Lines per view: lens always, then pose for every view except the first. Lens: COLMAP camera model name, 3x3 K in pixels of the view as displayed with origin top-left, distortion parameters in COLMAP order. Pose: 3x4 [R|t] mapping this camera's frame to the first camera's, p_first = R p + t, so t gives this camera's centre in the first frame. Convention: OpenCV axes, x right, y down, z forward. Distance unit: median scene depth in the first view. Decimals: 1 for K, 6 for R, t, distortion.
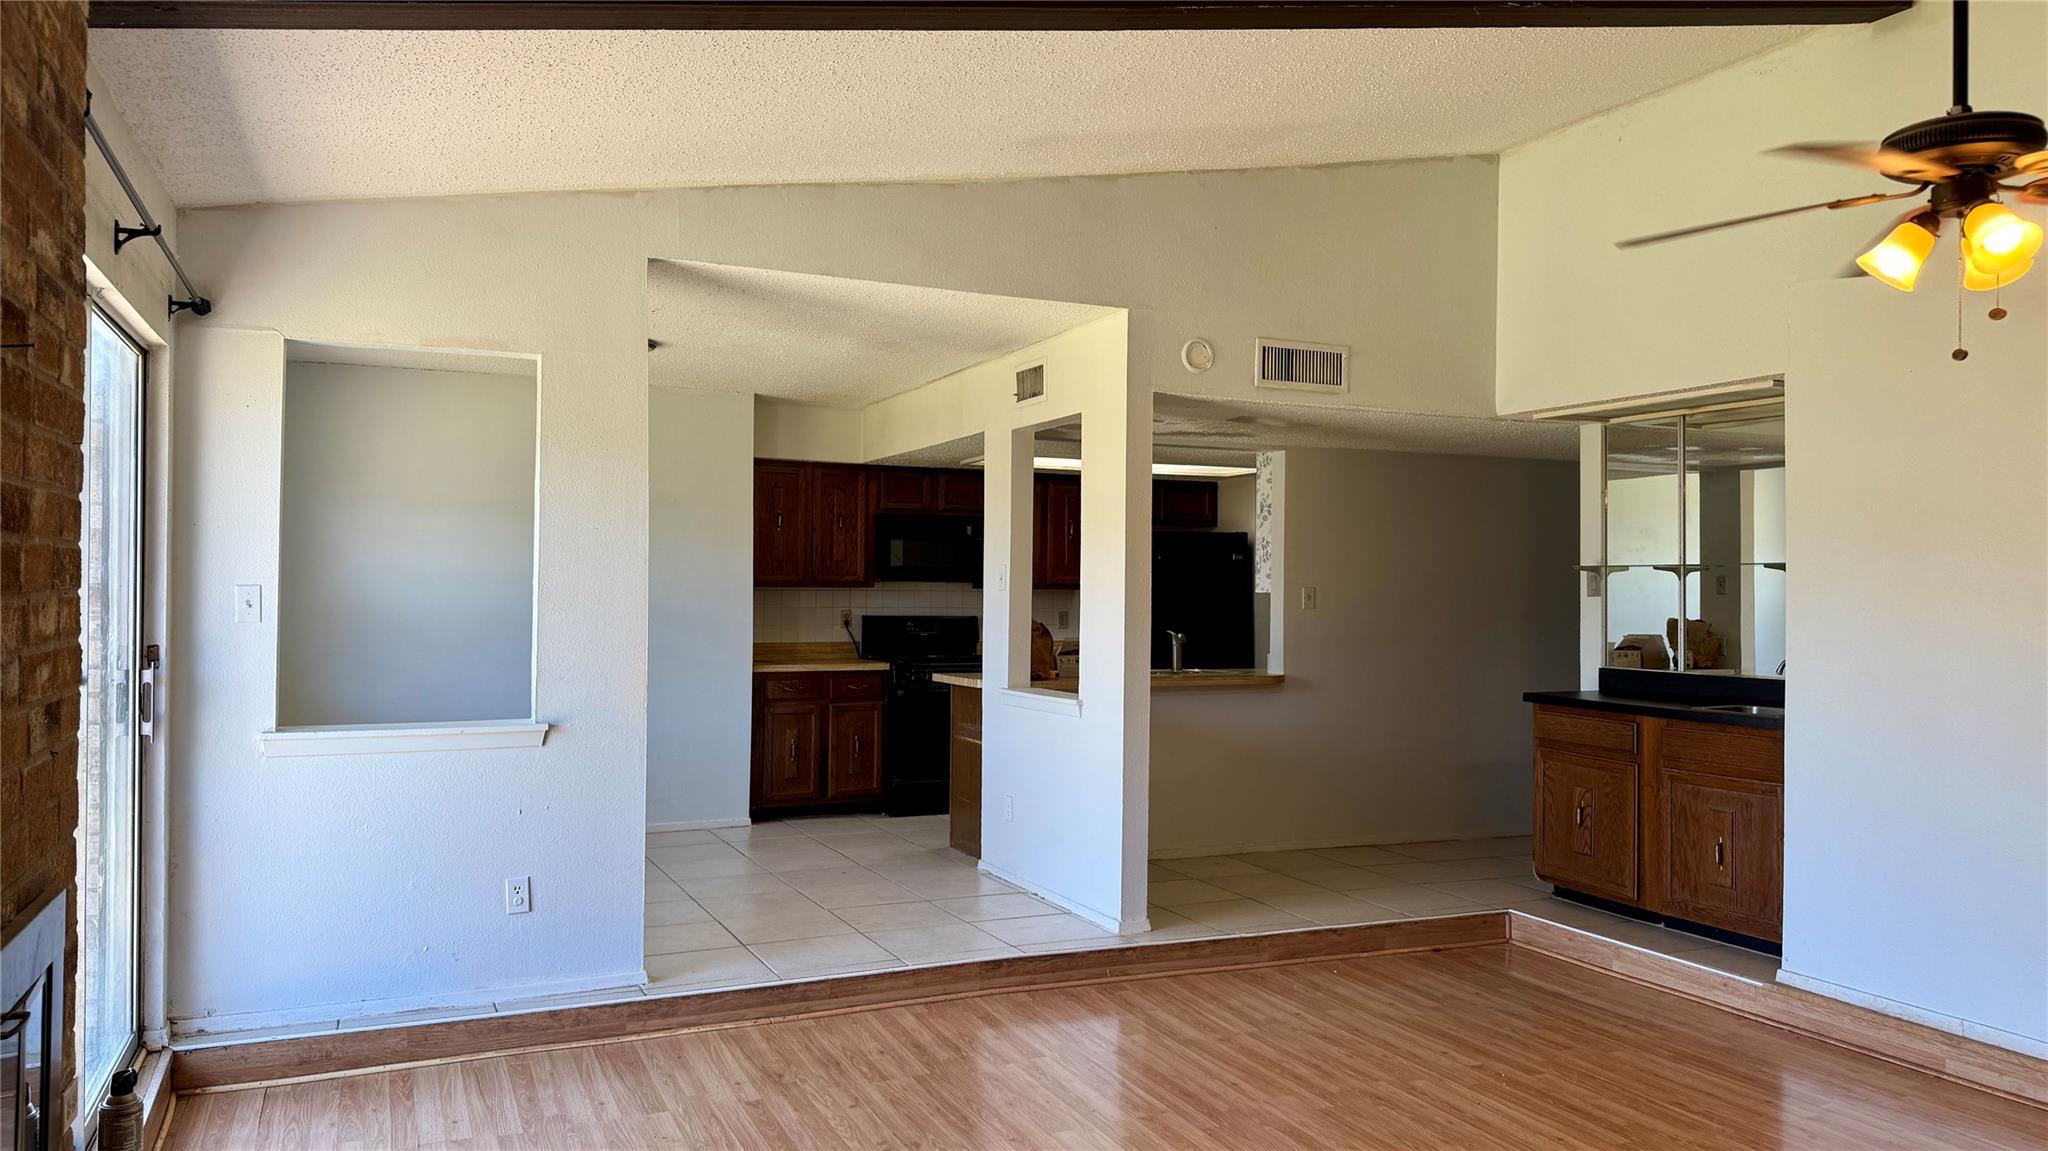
lens RADIAL K [[1482.3, 0, 1026.1], [0, 1482.3, 577.2], [0, 0, 1]] dist [-0.001627, -0.002270]
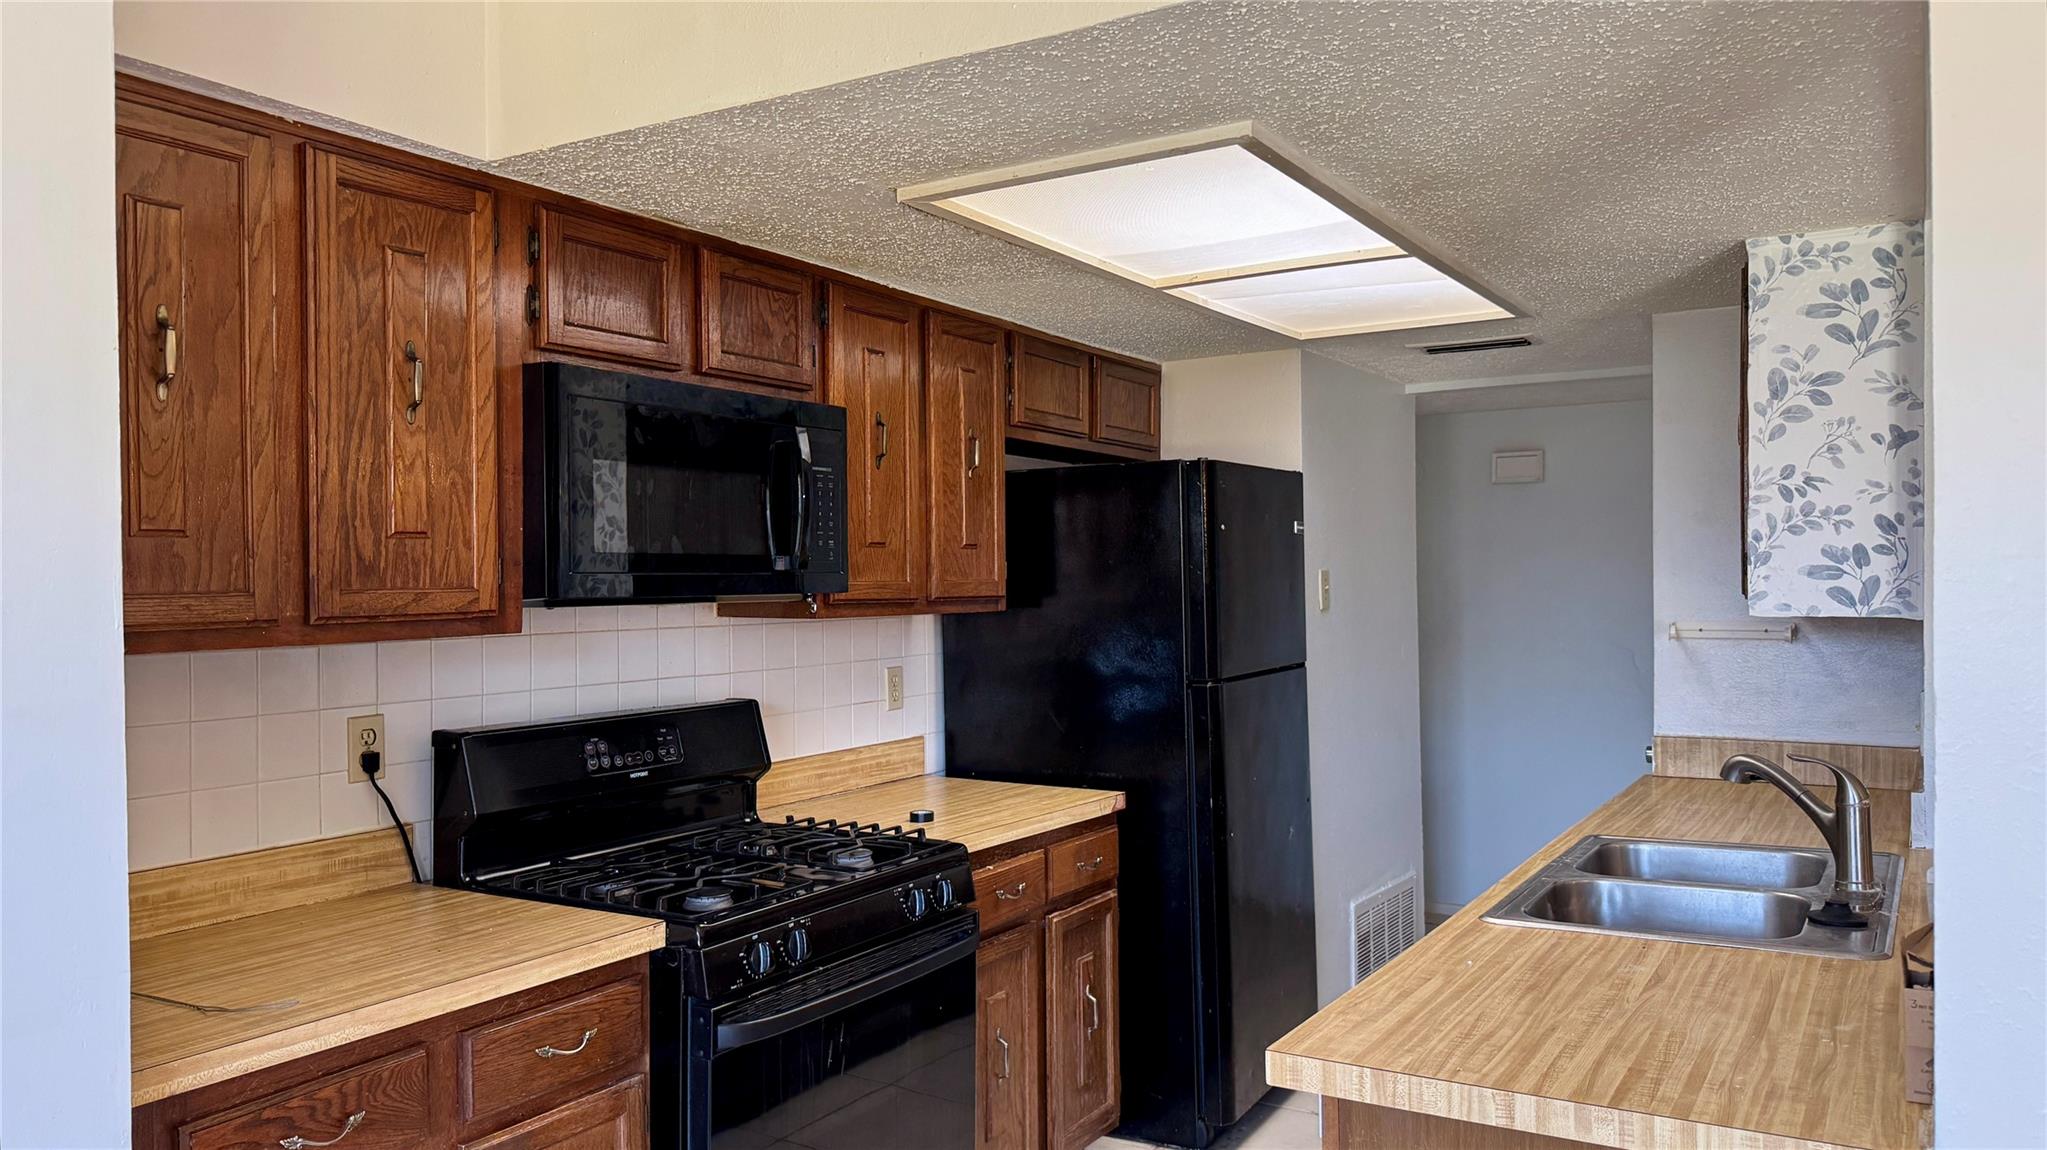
lens RADIAL K [[1481.5, 0, 1019.0], [0, 1481.5, 571.1], [0, 0, 1]] dist [-0.001627, -0.002270]
pose [[0.820508, -0.009788, 0.571551, -0.197740], [0.014650, 0.999885, -0.003907, -0.002200], [-0.571447, 0.011579, 0.820557, 0.777267]]
